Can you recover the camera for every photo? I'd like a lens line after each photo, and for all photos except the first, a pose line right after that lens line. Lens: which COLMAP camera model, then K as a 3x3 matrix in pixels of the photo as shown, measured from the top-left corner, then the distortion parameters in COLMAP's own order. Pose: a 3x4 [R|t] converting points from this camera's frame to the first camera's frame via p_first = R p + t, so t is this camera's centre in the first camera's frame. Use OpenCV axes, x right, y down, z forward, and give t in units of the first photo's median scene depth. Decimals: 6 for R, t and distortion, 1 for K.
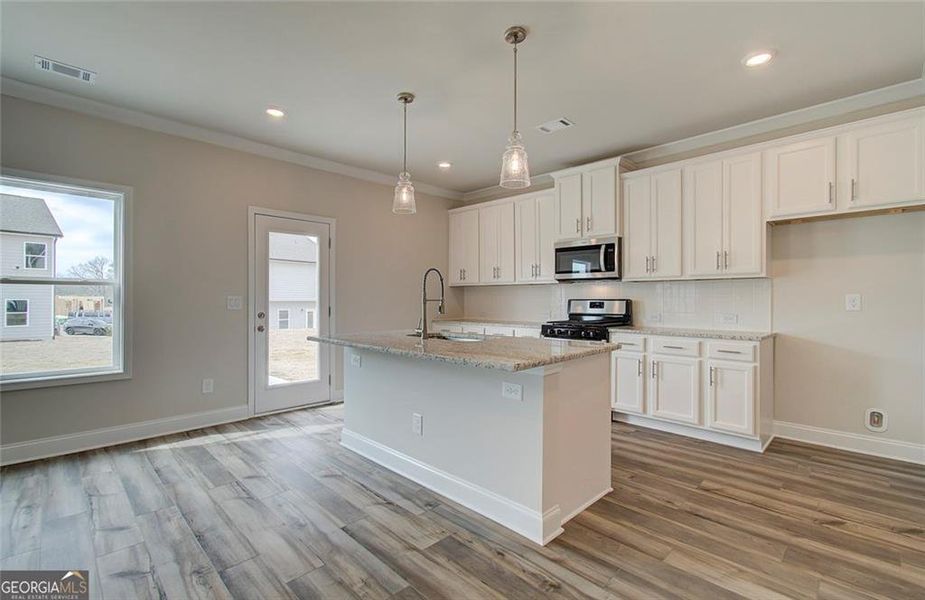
lens RADIAL K [[415.6, 0, 472.5], [0, 415.6, 295.0], [0, 0, 1]] dist [-0.001628, 0.003566]
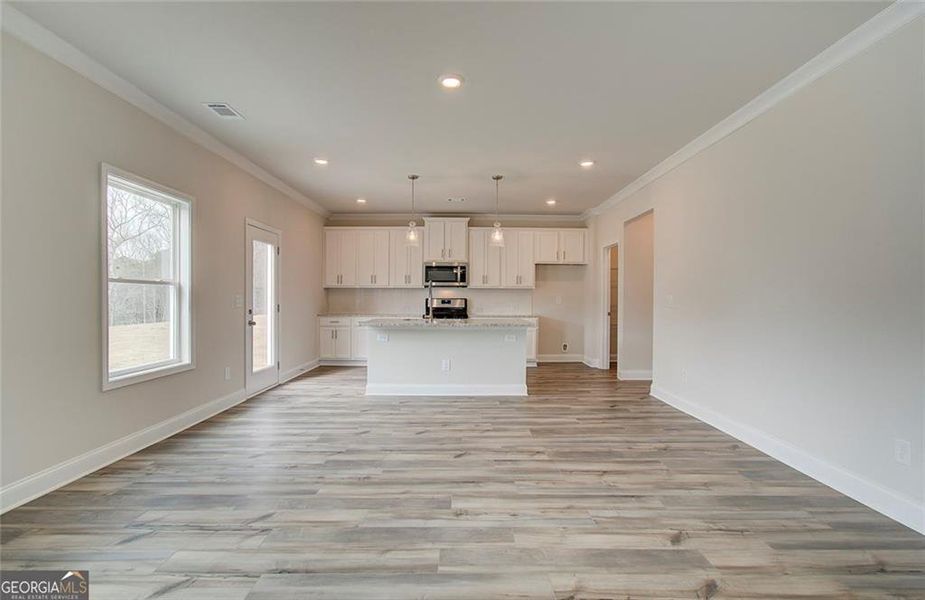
lens RADIAL K [[415.6, 0, 463.6], [0, 415.6, 303.0], [0, 0, 1]] dist [-0.001628, 0.003566]
pose [[0.715377, -0.006219, 0.698711, -0.891301], [-0.010150, 0.999762, 0.019291, -0.004309], [-0.698665, -0.020893, 0.715144, -0.253916]]
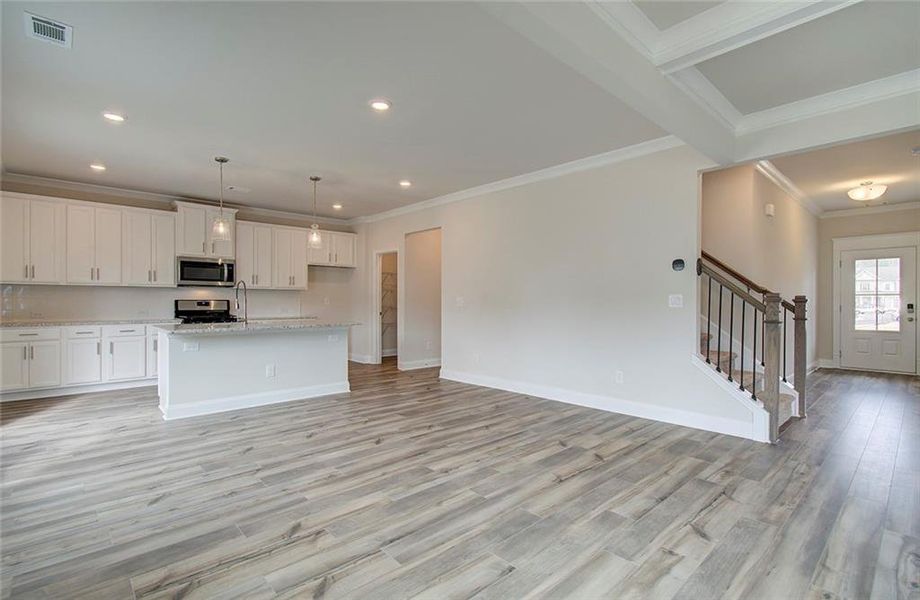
lens RADIAL K [[433.6, 0, 462.8], [0, 433.6, 307.4], [0, 0, 1]] dist [-0.011524, 0.004302]
pose [[0.046713, -0.018165, 0.998743, -1.223818], [-0.013488, 0.999732, 0.018813, -0.003675], [-0.998817, -0.014350, 0.046455, 0.070342]]
